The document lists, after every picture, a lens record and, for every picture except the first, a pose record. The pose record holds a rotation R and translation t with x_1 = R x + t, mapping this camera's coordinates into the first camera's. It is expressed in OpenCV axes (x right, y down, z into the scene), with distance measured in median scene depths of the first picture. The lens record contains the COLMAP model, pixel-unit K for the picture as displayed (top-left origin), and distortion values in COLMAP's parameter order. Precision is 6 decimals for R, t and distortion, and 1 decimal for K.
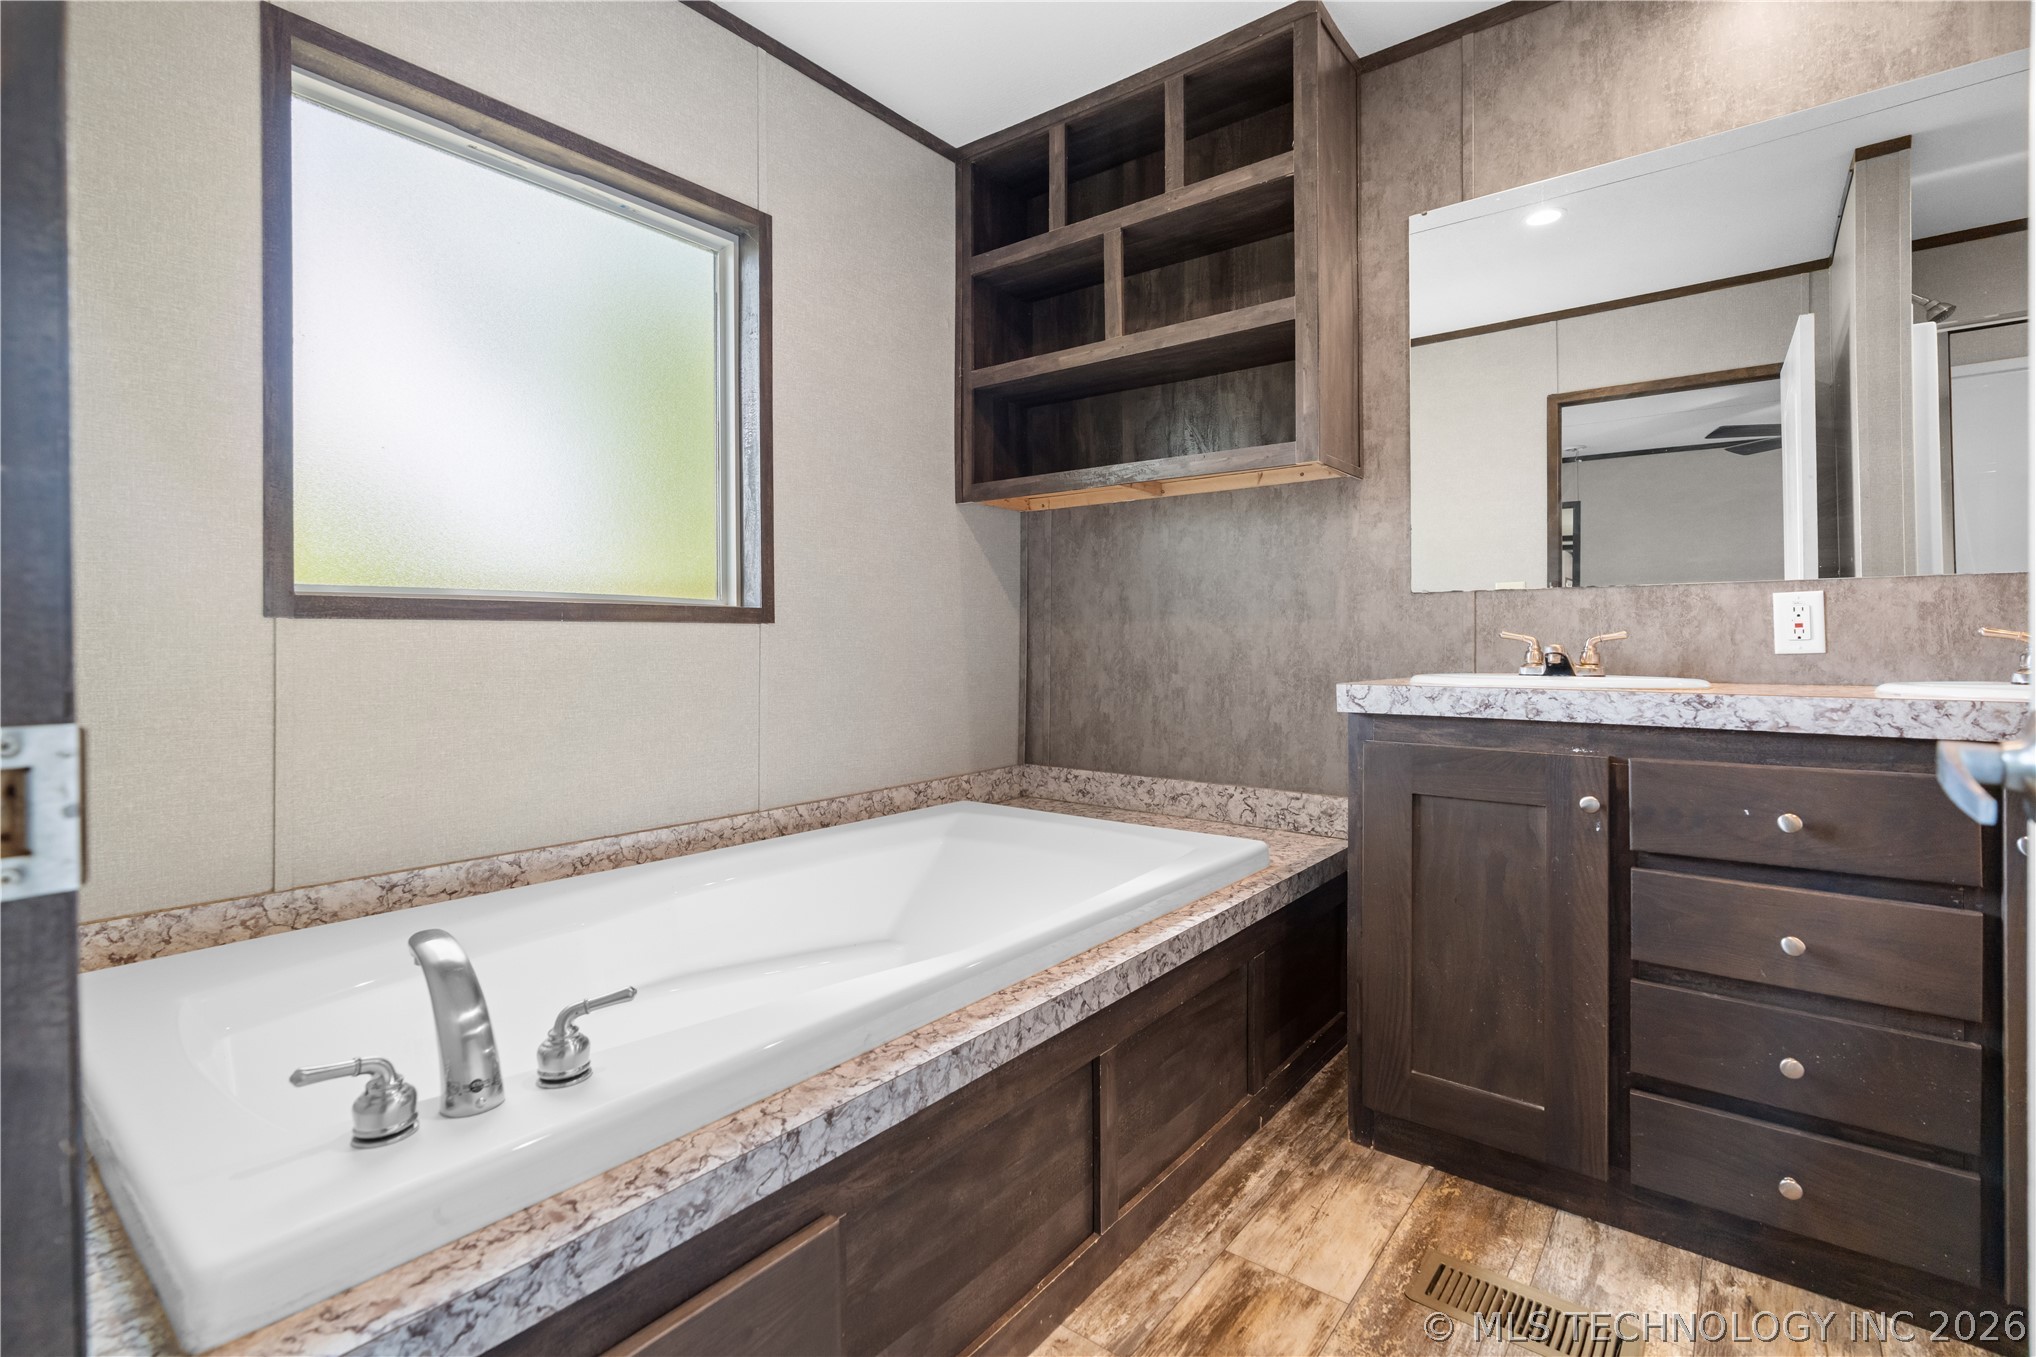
lens RADIAL K [[932.2, 0, 1014.0], [0, 932.2, 646.9], [0, 0, 1]] dist [-0.012160, 0.006360]
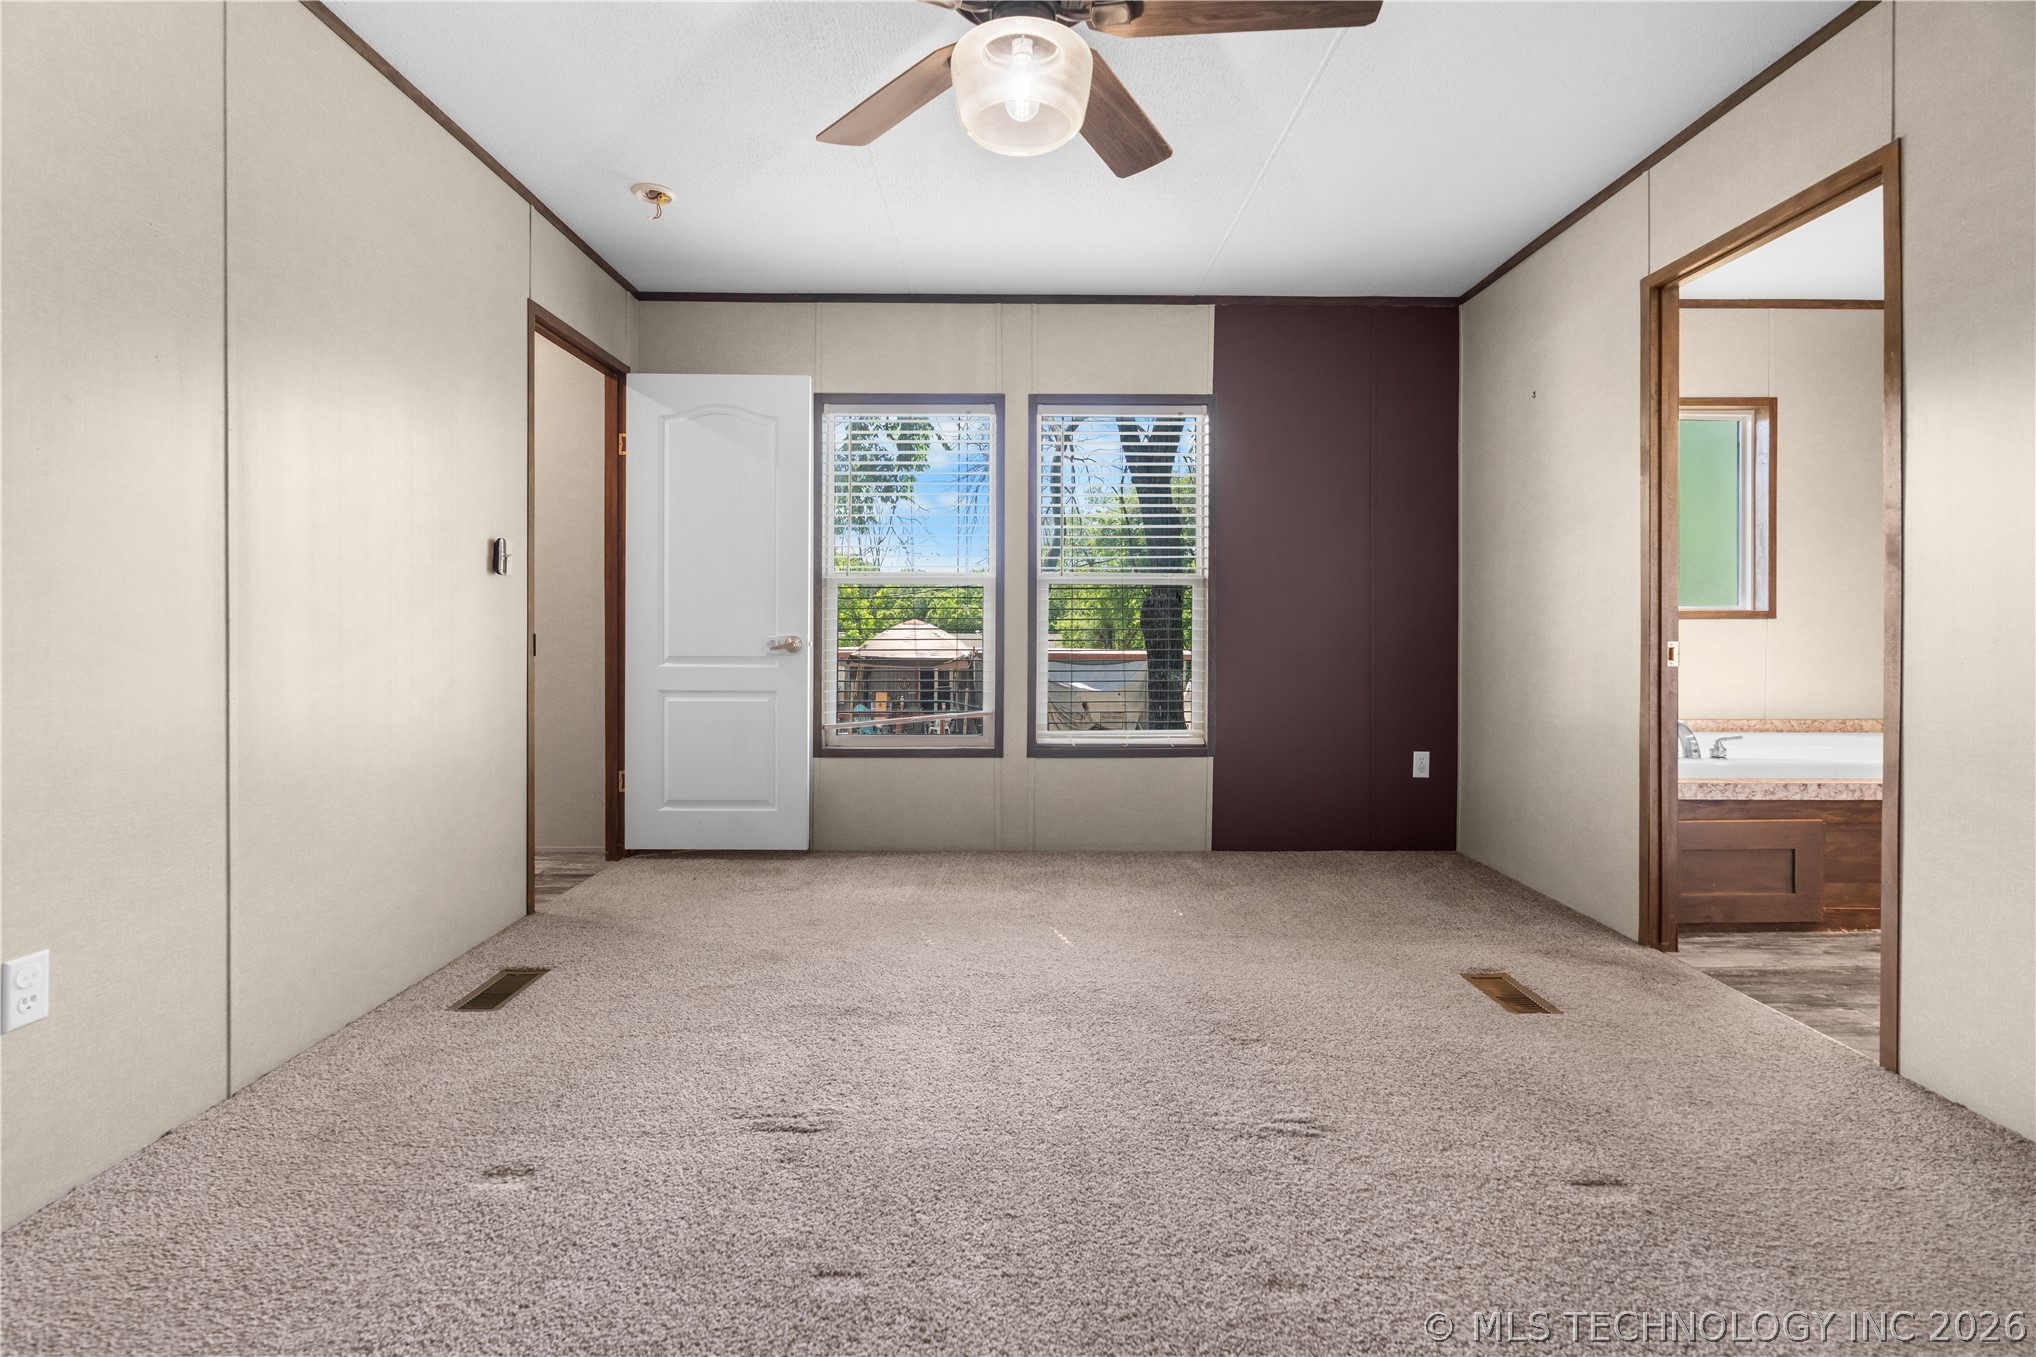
lens RADIAL K [[940.4, 0, 1024.7], [0, 940.4, 629.6], [0, 0, 1]] dist [-0.001900, 0.000261]
pose [[0.635988, 0.009109, -0.771645, 0.294348], [-0.010294, 0.999942, 0.003320, 0.006140], [0.771630, 0.005832, 0.636045, -1.693131]]
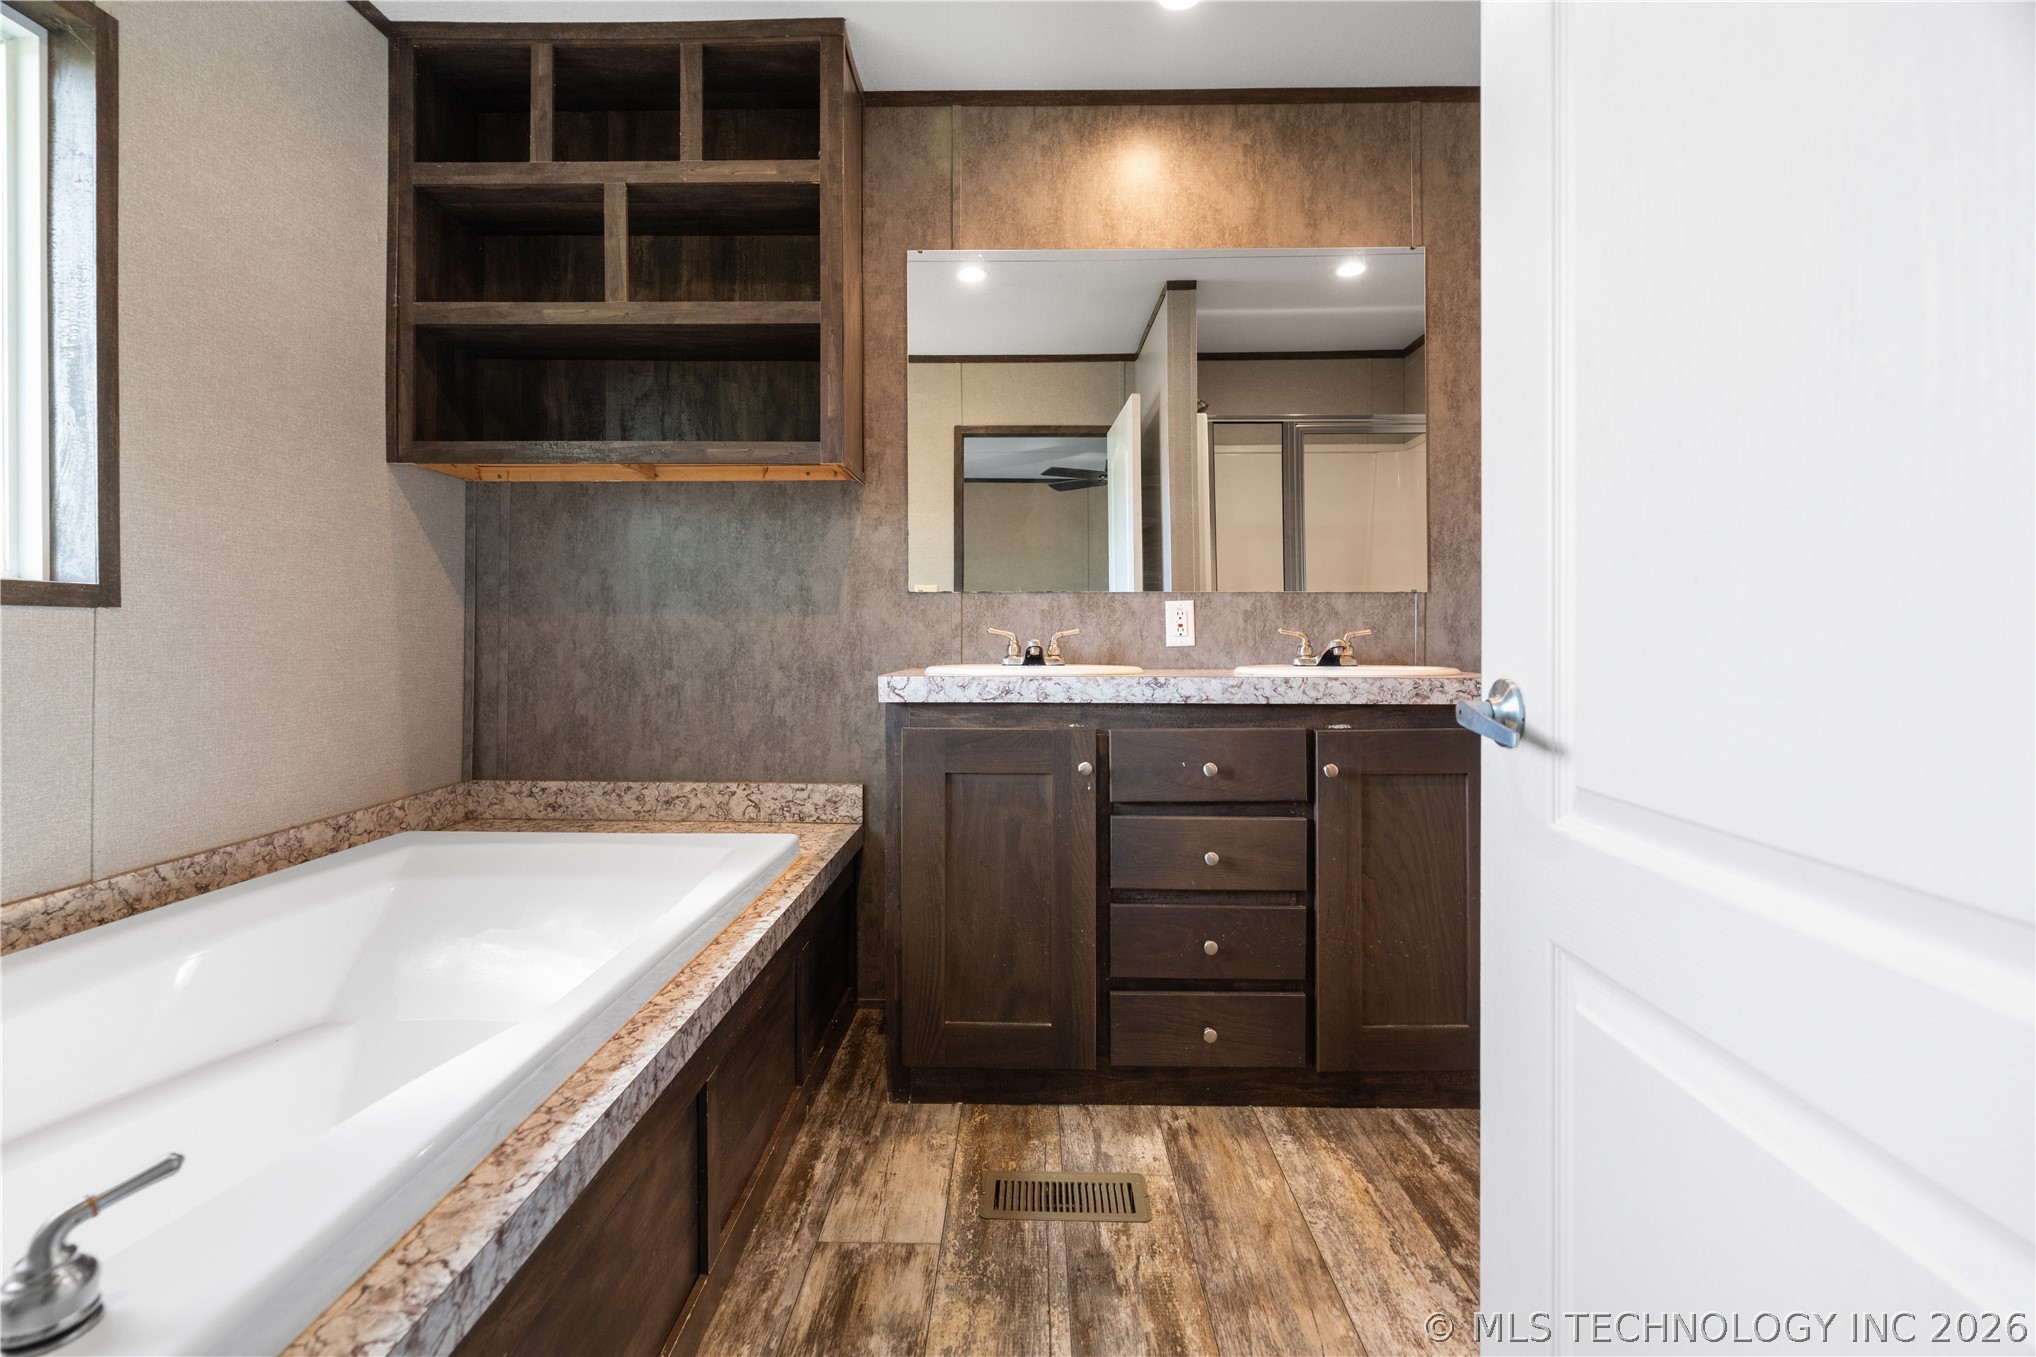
lens RADIAL K [[934.1, 0, 1007.6], [0, 934.1, 637.8], [0, 0, 1]] dist [-0.009703, 0.001397]
pose [[0.796598, 0.002113, 0.604506, -0.189193], [0.000225, 0.999993, -0.003791, 0.000135], [-0.604510, 0.003156, 0.796592, 0.062282]]
